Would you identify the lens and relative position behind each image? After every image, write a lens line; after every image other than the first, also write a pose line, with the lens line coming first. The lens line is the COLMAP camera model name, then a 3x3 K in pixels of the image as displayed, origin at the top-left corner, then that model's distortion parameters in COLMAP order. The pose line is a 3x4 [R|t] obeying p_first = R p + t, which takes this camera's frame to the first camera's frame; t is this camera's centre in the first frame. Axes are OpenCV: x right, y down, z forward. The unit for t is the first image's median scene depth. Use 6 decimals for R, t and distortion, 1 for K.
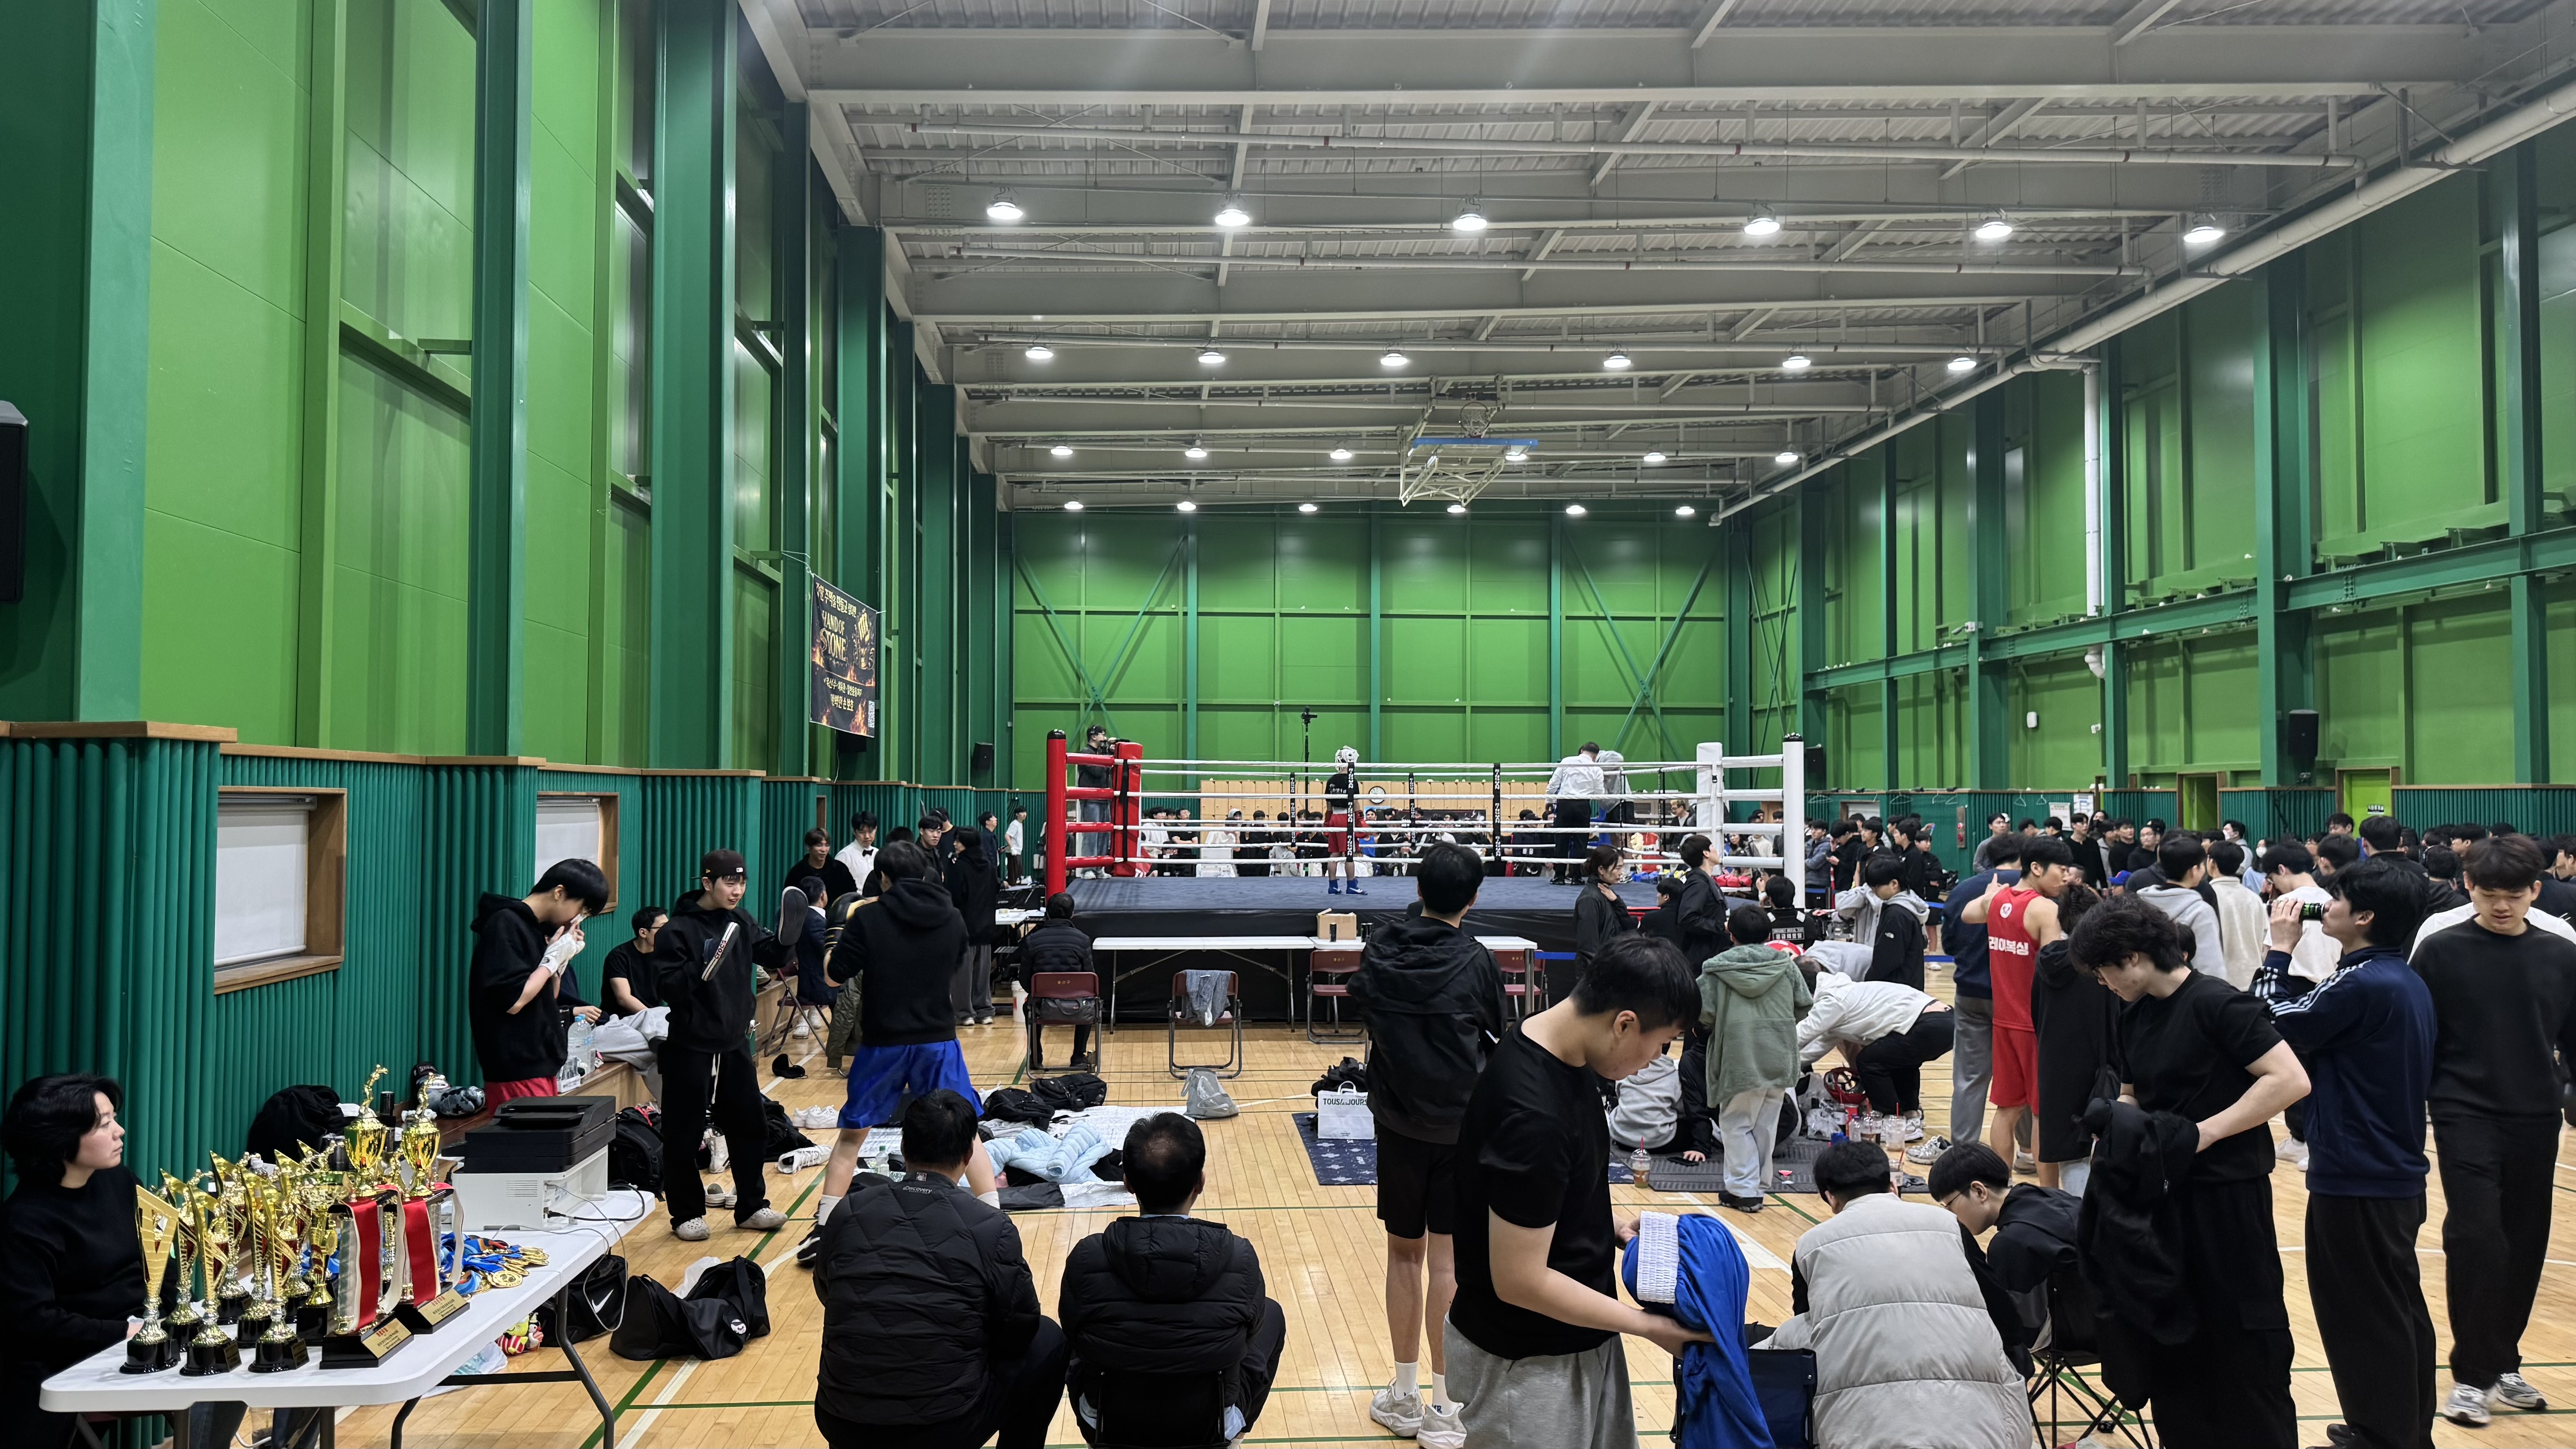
lens RADIAL K [[1835.6, 0, 1310.9], [0, 1835.6, 705.5], [0, 0, 1]] dist [0.067886, -0.058863]
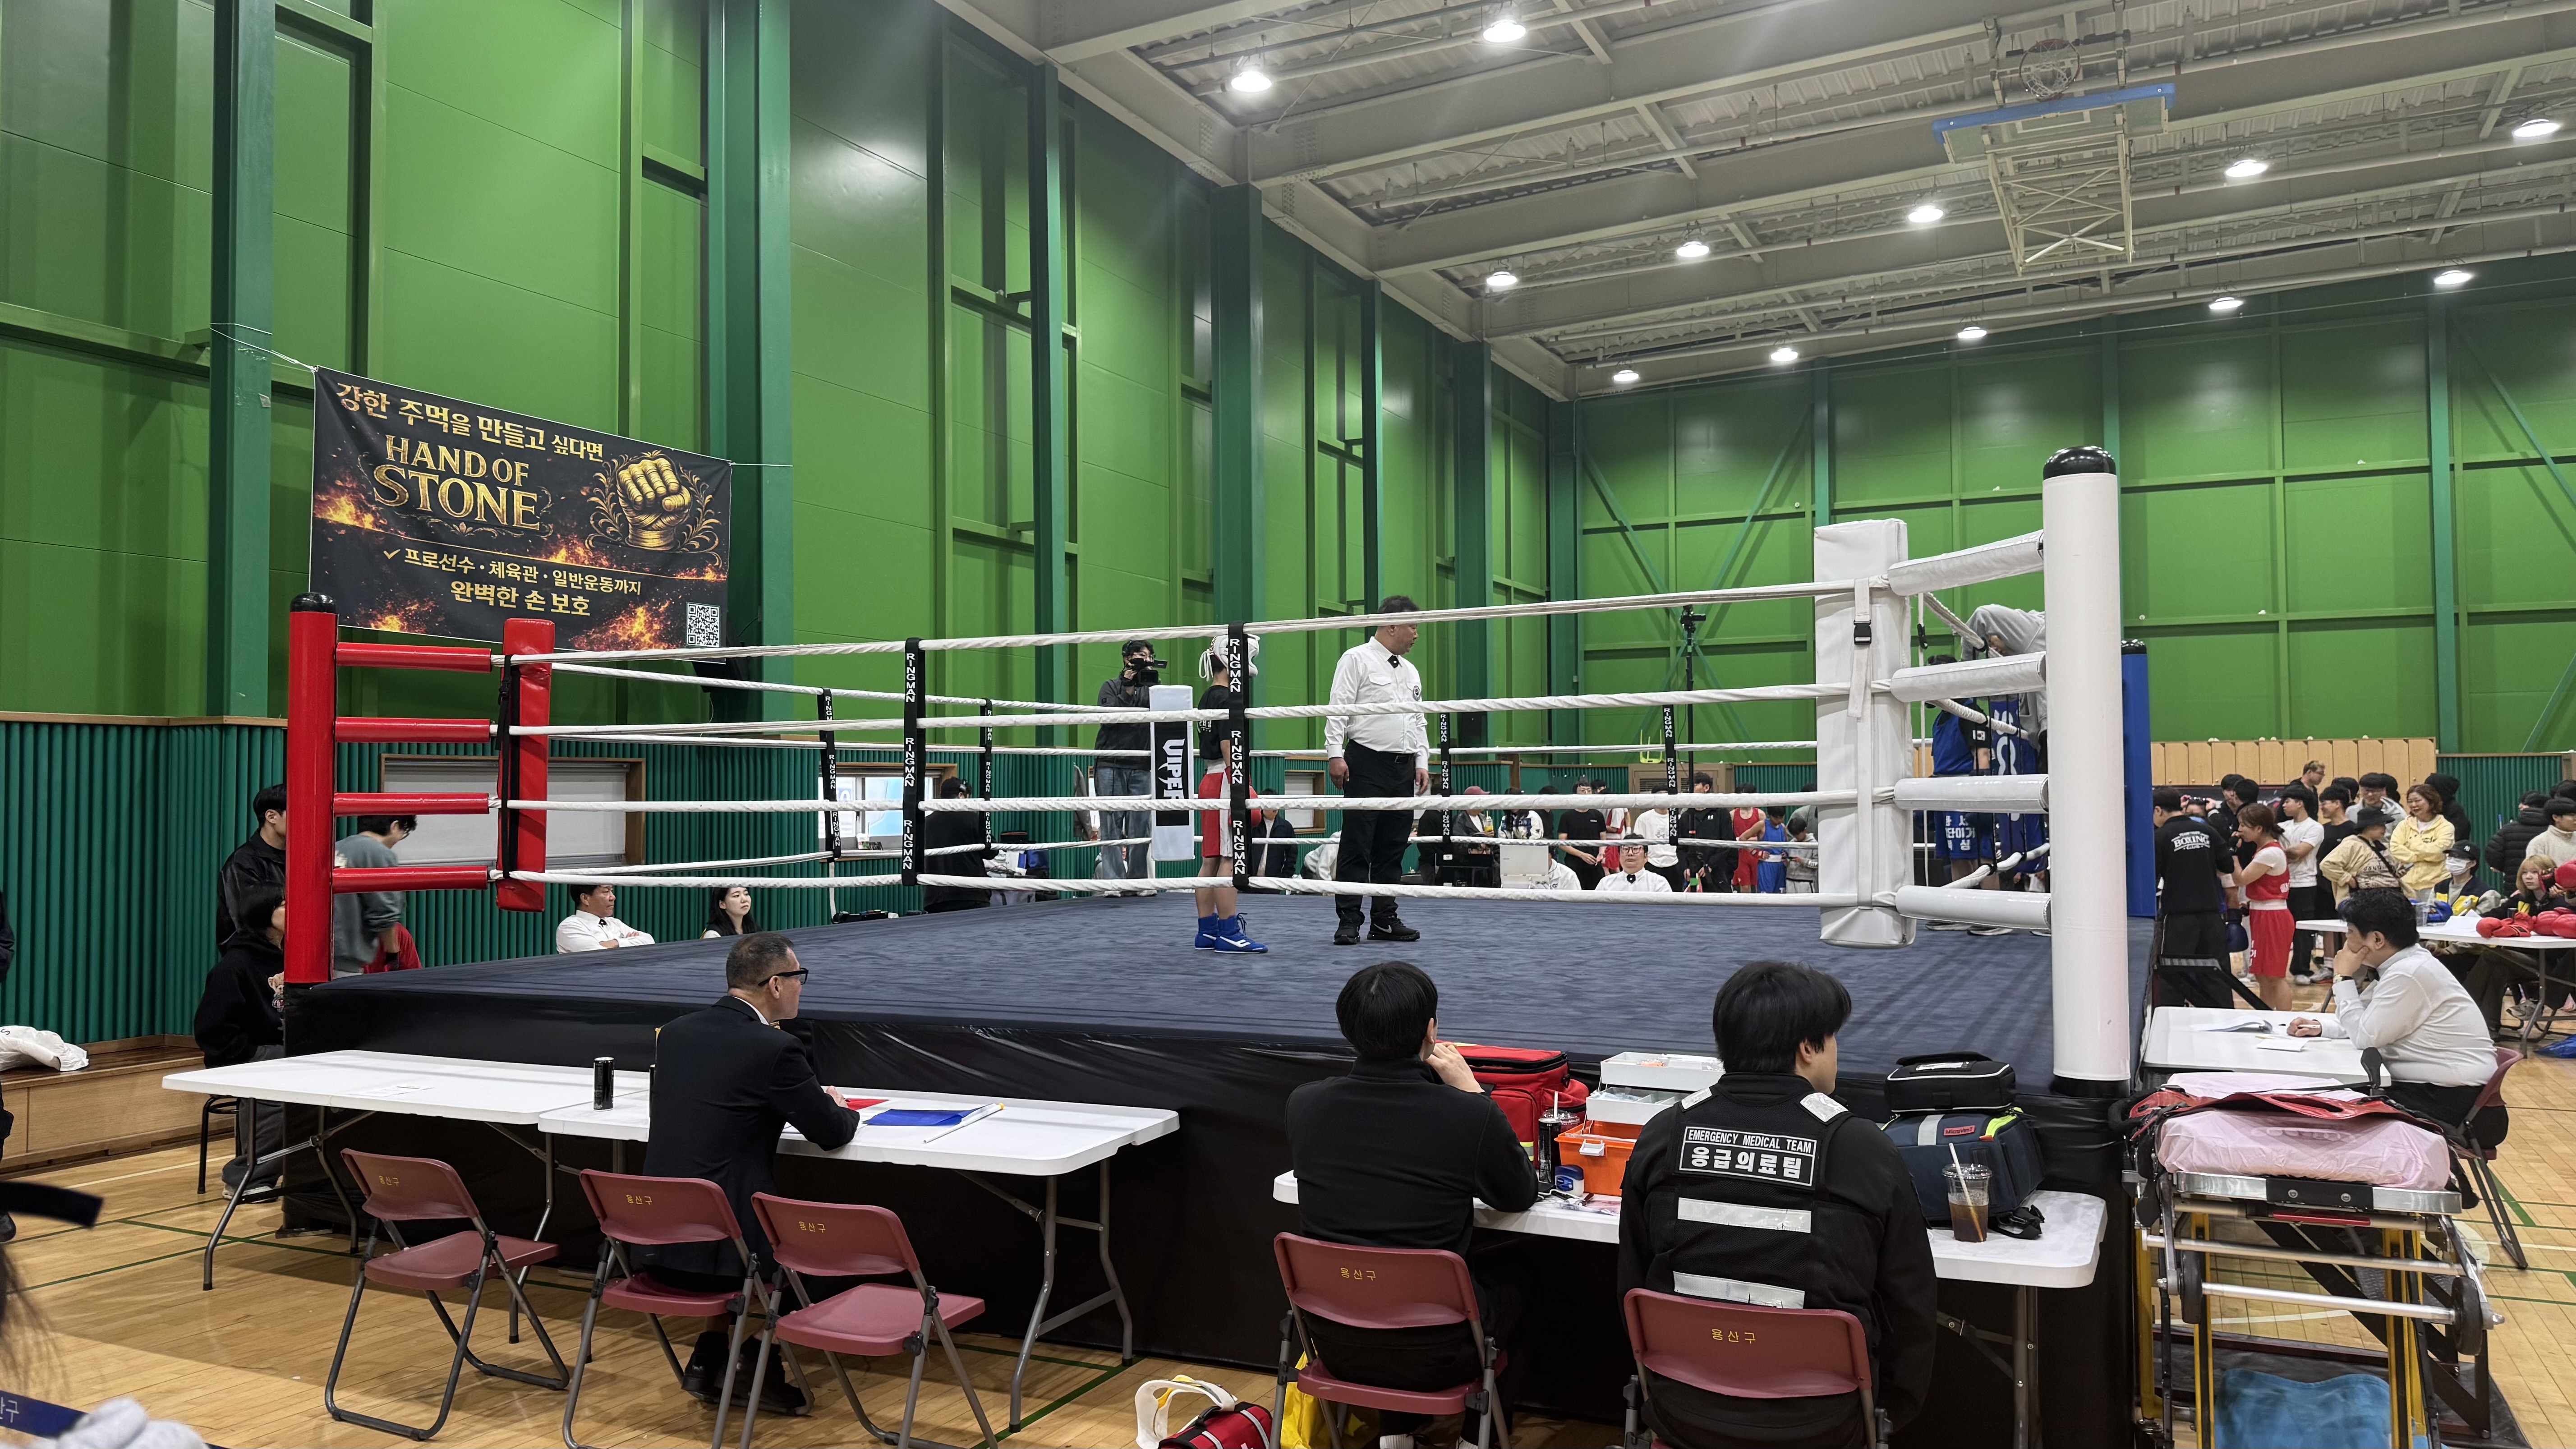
lens RADIAL K [[1835.6, 0, 1279.3], [0, 1835.6, 696.2], [0, 0, 1]] dist [0.067886, -0.058863]
pose [[0.854177, -0.037385, -0.518637, 0.225276], [0.036719, 0.999259, -0.011556, 0.037866], [0.518684, -0.009173, 0.854917, 0.496914]]
